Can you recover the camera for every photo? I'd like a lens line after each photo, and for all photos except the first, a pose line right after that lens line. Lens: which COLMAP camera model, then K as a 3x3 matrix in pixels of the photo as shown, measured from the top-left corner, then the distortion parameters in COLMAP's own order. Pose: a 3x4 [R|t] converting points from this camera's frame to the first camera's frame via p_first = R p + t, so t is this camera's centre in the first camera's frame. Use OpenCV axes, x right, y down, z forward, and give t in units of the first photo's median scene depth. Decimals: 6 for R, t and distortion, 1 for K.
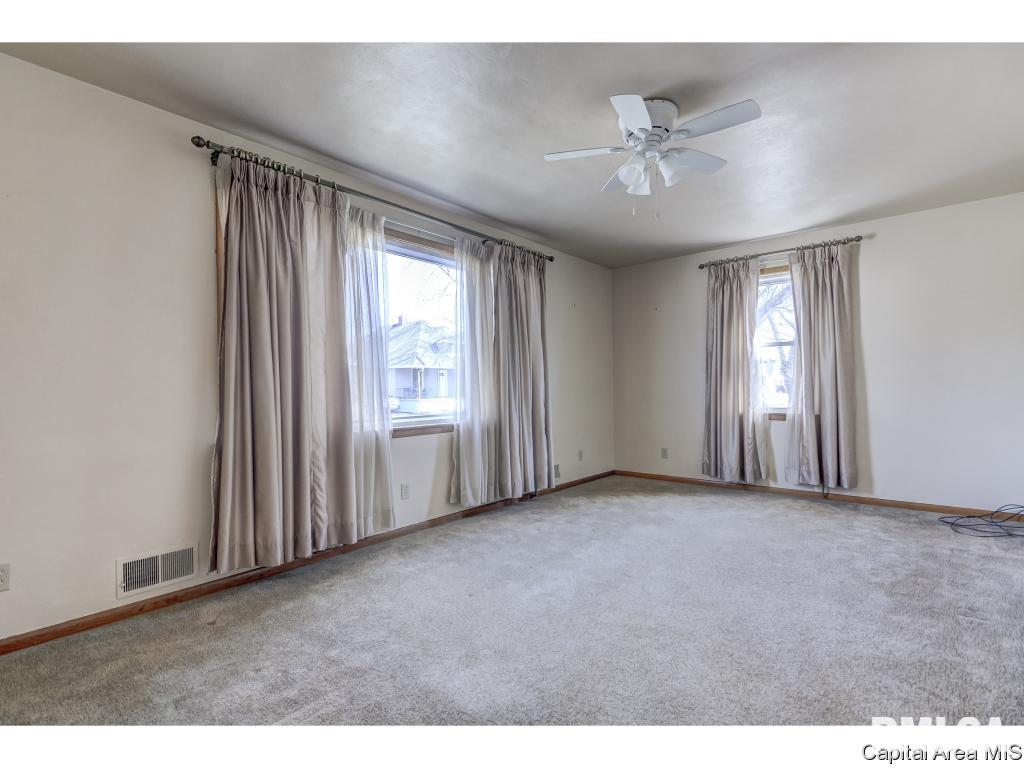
lens RADIAL K [[487.0, 0, 508.9], [0, 487.0, 389.2], [0, 0, 1]] dist [-0.000609, -0.002828]
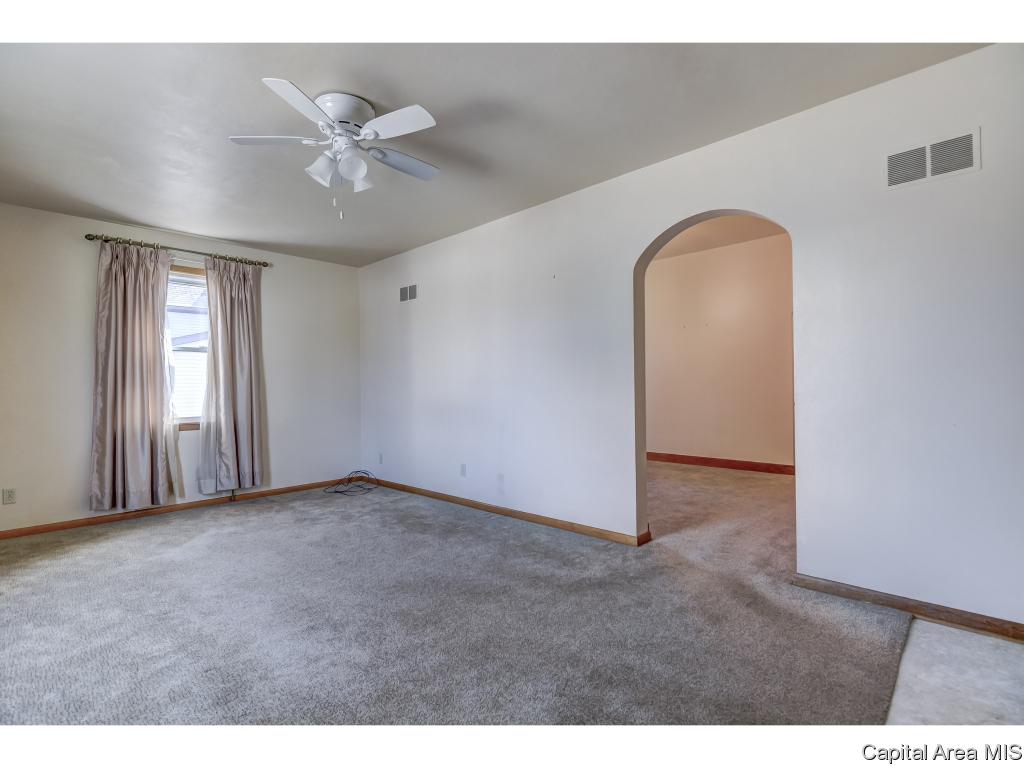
lens RADIAL K [[487.0, 0, 506.2], [0, 487.0, 383.8], [0, 0, 1]] dist [-0.000609, -0.002828]
pose [[0.057311, 0.019918, 0.998158, -0.345770], [0.013968, 0.999687, -0.020750, 0.002602], [-0.998259, 0.015132, 0.057015, 0.331746]]
